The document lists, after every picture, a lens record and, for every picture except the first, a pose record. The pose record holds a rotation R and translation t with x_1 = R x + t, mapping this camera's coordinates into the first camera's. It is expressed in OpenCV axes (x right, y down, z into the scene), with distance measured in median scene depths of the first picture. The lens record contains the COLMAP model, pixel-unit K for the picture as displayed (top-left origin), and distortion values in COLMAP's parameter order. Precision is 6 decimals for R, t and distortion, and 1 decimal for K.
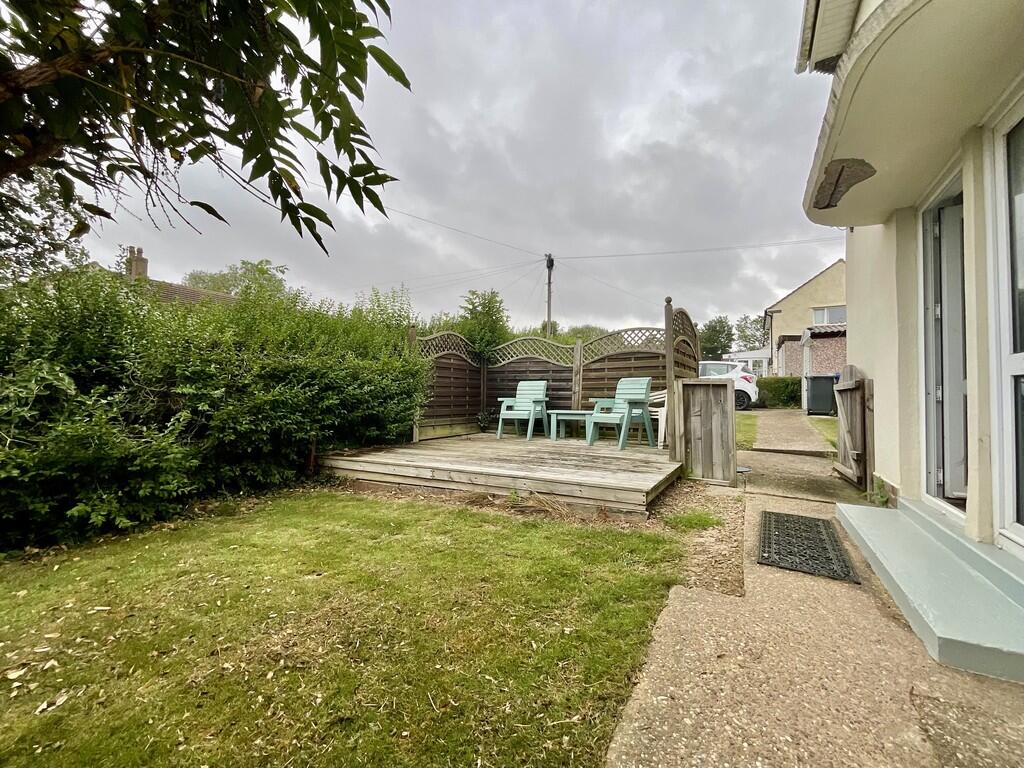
lens RADIAL K [[415.2, 0, 513.2], [0, 415.2, 384.8], [0, 0, 1]] dist [0.001016, 0.000039]
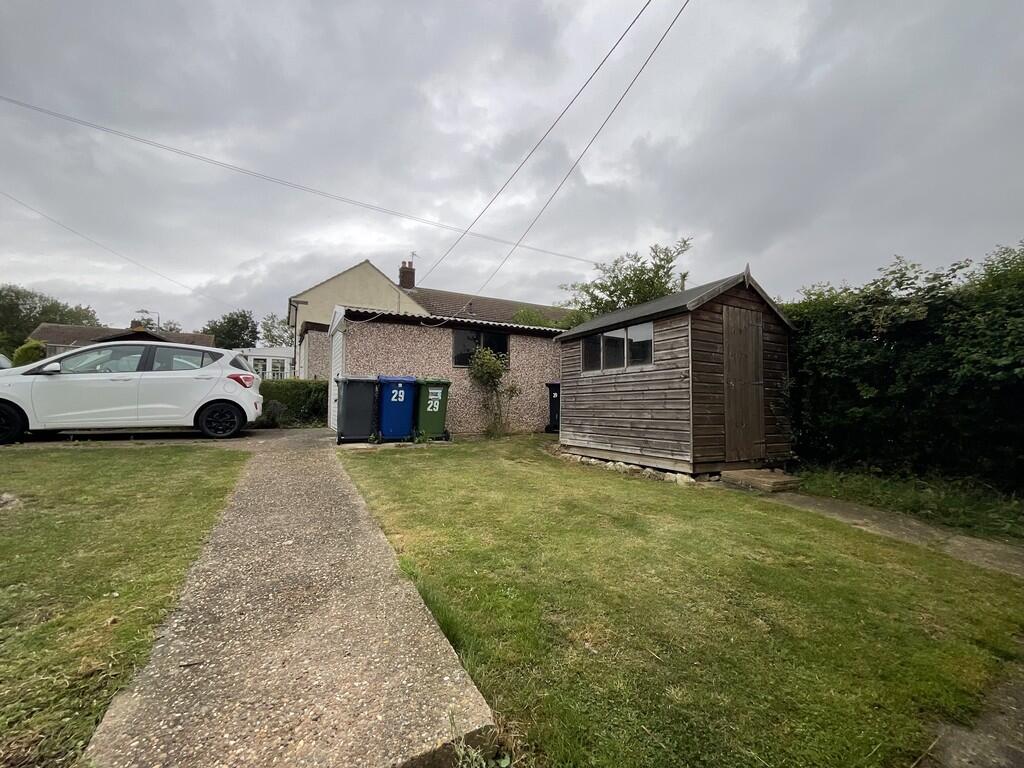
lens RADIAL K [[415.2, 0, 513.2], [0, 415.2, 384.8], [0, 0, 1]] dist [0.001016, 0.000039]
pose [[0.513424, 0.031321, 0.857563, 0.227903], [-0.021314, 0.999491, -0.023744, -0.001809], [-0.857870, -0.006088, 0.513831, 0.335857]]
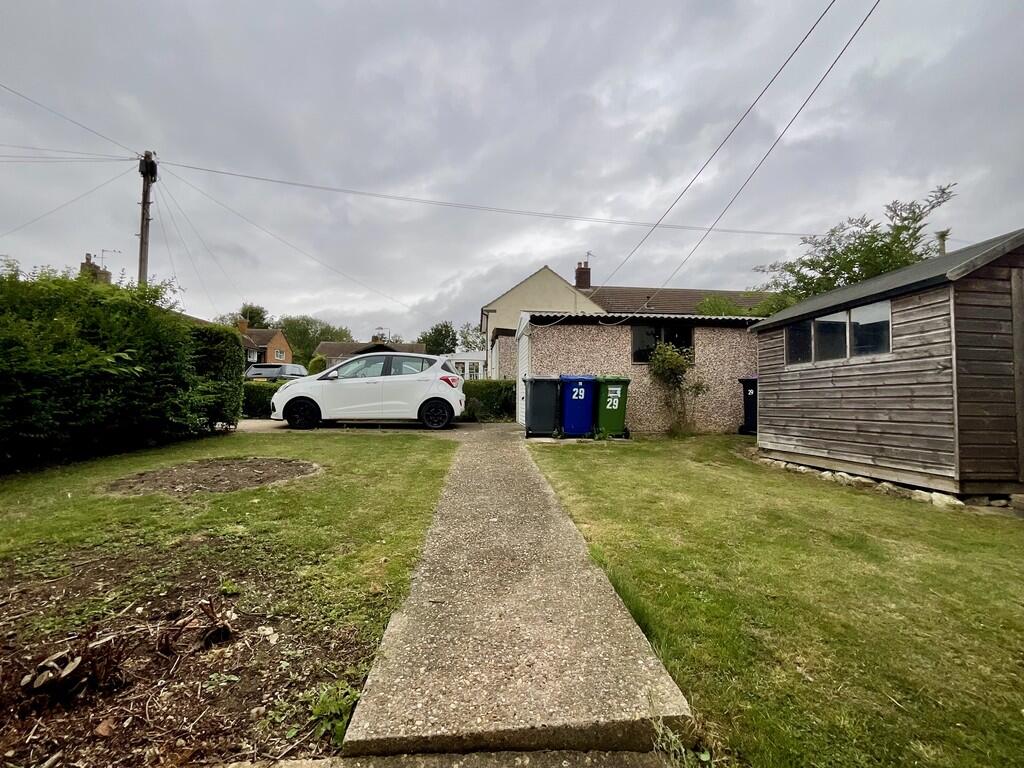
lens RADIAL K [[415.2, 0, 513.2], [0, 415.2, 384.8], [0, 0, 1]] dist [0.001016, 0.000039]
pose [[0.816750, 0.016544, 0.576755, 0.217833], [-0.012973, 0.999863, -0.010310, -0.002347], [-0.576846, 0.000938, 0.816852, 0.332512]]
